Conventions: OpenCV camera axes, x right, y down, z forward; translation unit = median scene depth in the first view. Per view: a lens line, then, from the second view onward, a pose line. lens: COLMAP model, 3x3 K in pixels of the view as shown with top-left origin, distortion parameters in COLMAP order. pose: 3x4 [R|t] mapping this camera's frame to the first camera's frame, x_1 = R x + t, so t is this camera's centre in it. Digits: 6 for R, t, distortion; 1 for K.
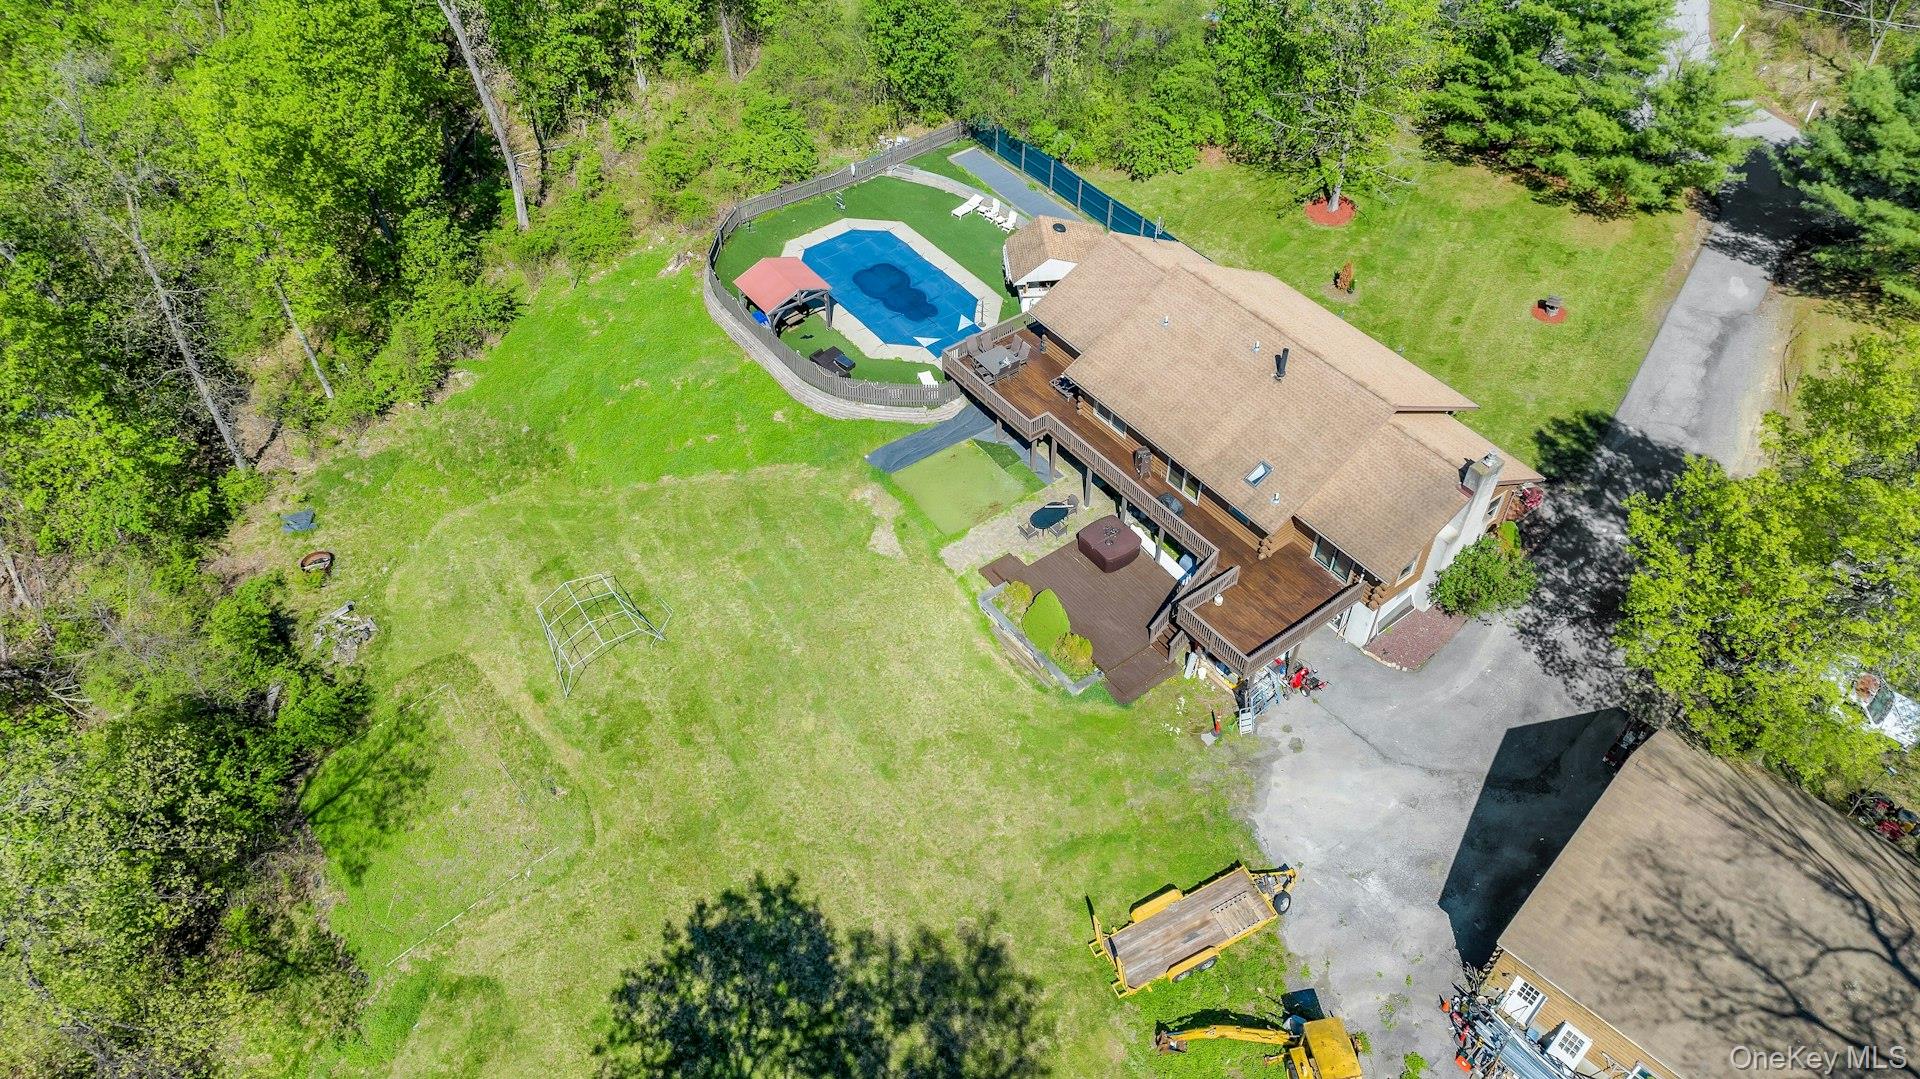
lens RADIAL K [[1346.0, 0, 967.2], [0, 1346.0, 537.3], [0, 0, 1]] dist [-0.031082, 0.021056]
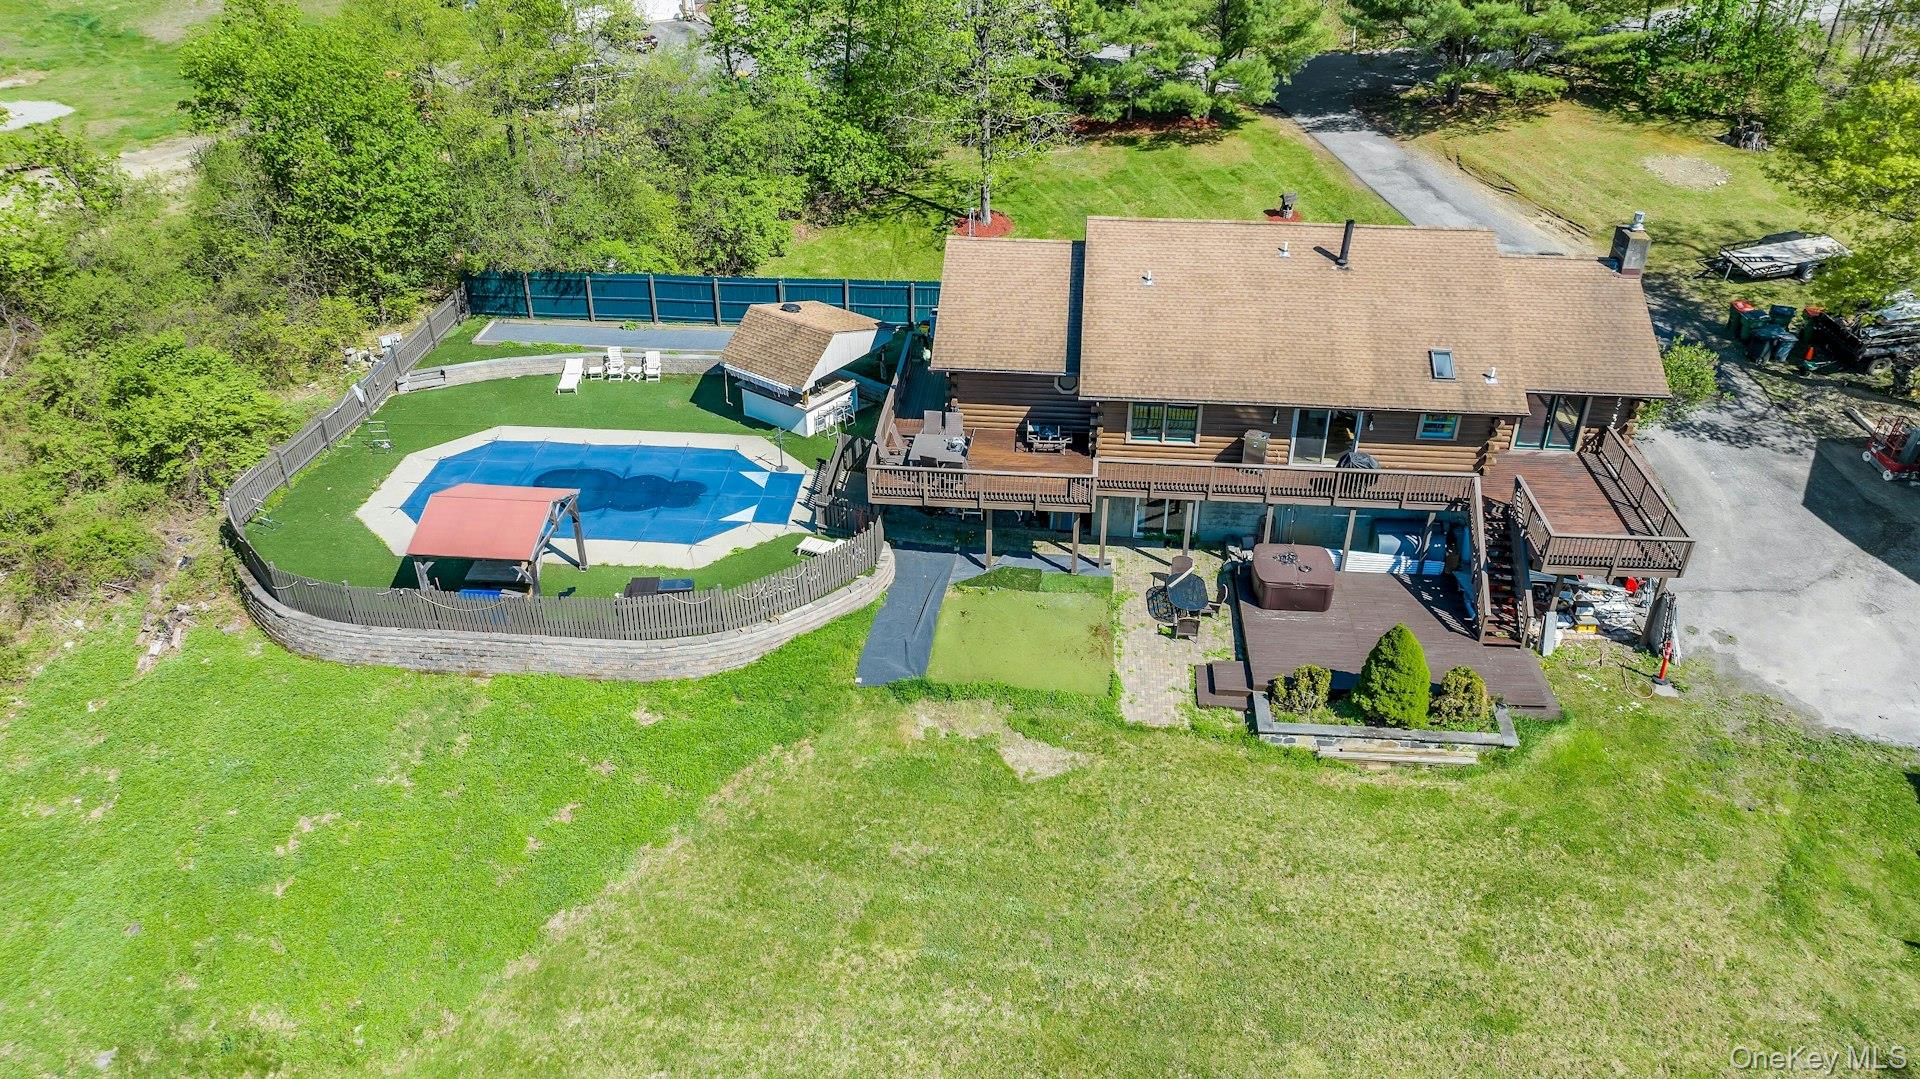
lens RADIAL K [[1346.0, 0, 967.2], [0, 1346.0, 537.3], [0, 0, 1]] dist [-0.031082, 0.021056]
pose [[0.665619, -0.384661, 0.639521, -0.380786], [0.529065, 0.847598, -0.040839, -0.063690], [-0.526347, 0.365531, 0.767688, 0.520558]]
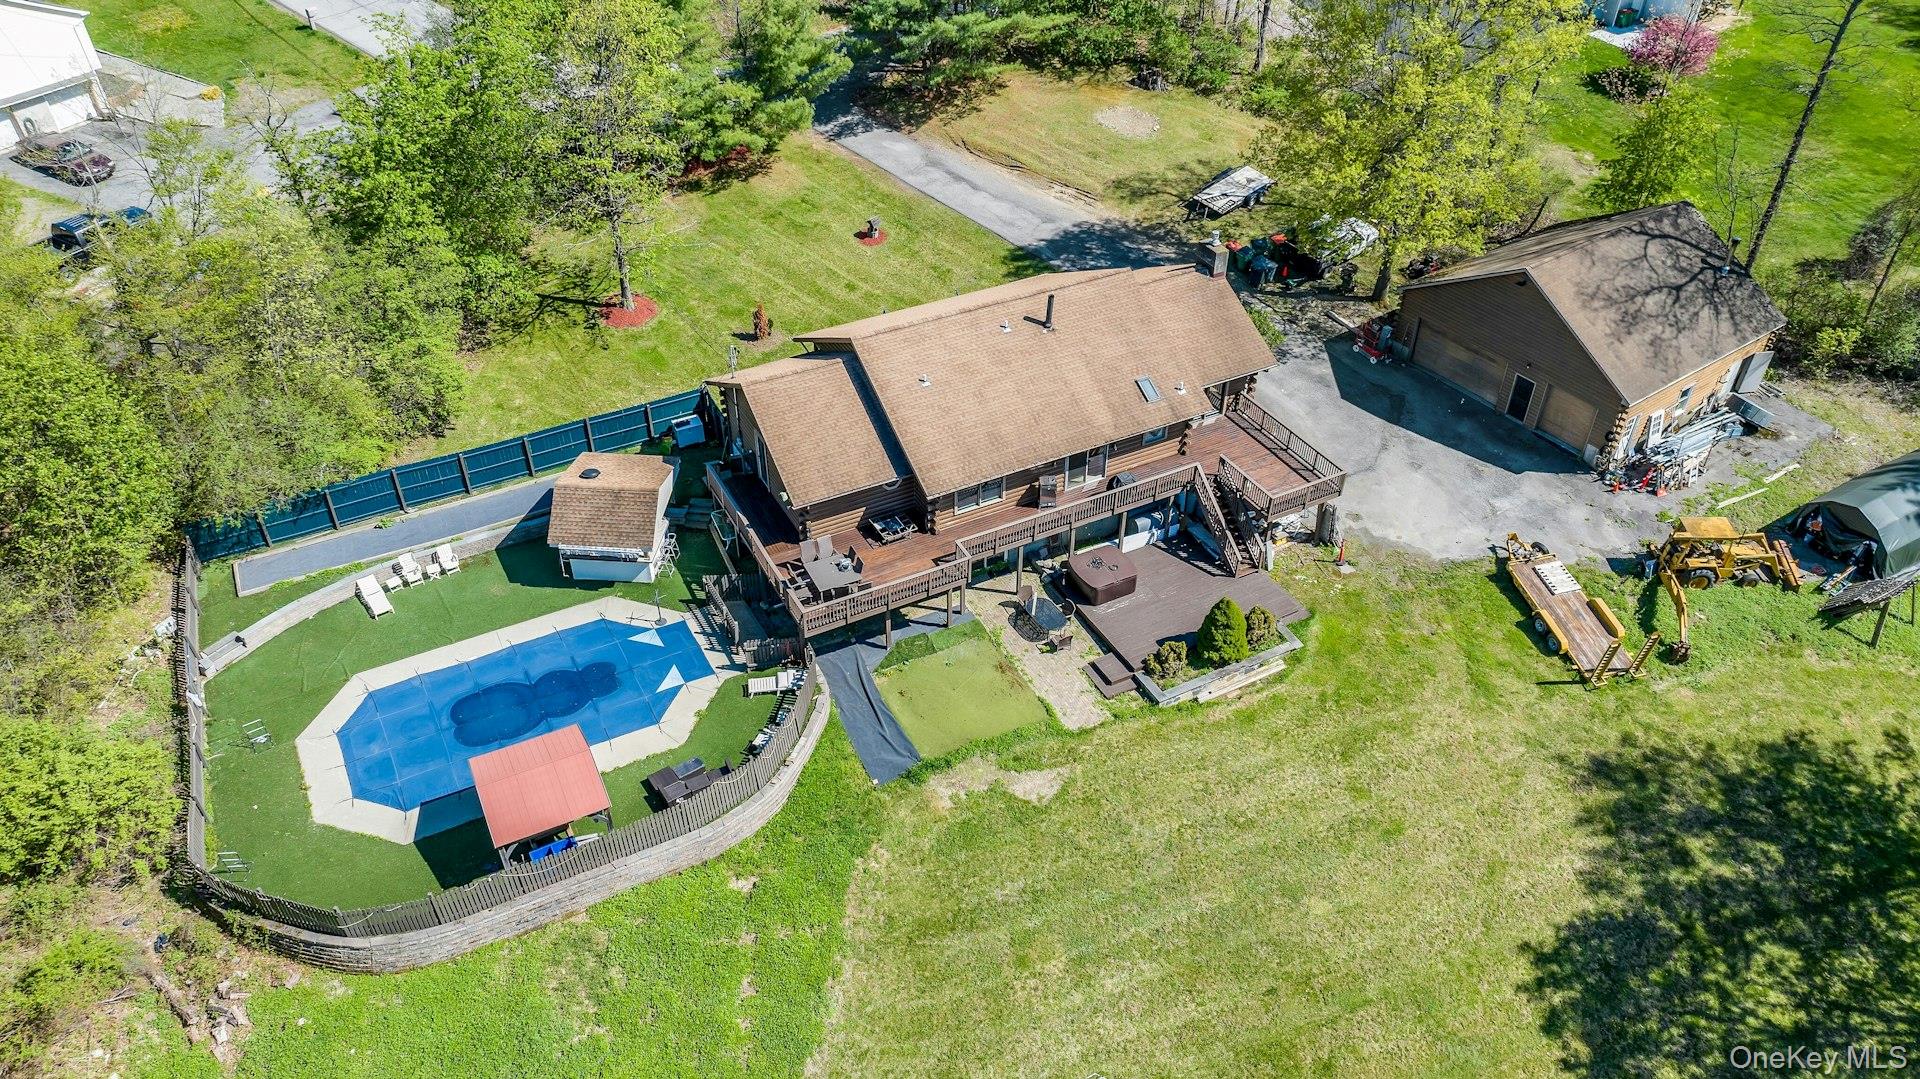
lens RADIAL K [[1346.0, 0, 967.2], [0, 1346.0, 537.3], [0, 0, 1]] dist [-0.031082, 0.021056]
pose [[0.154377, -0.610811, 0.776581, -0.534211], [0.696381, 0.624840, 0.353027, -0.353563], [-0.700872, 0.486297, 0.521818, 0.535754]]
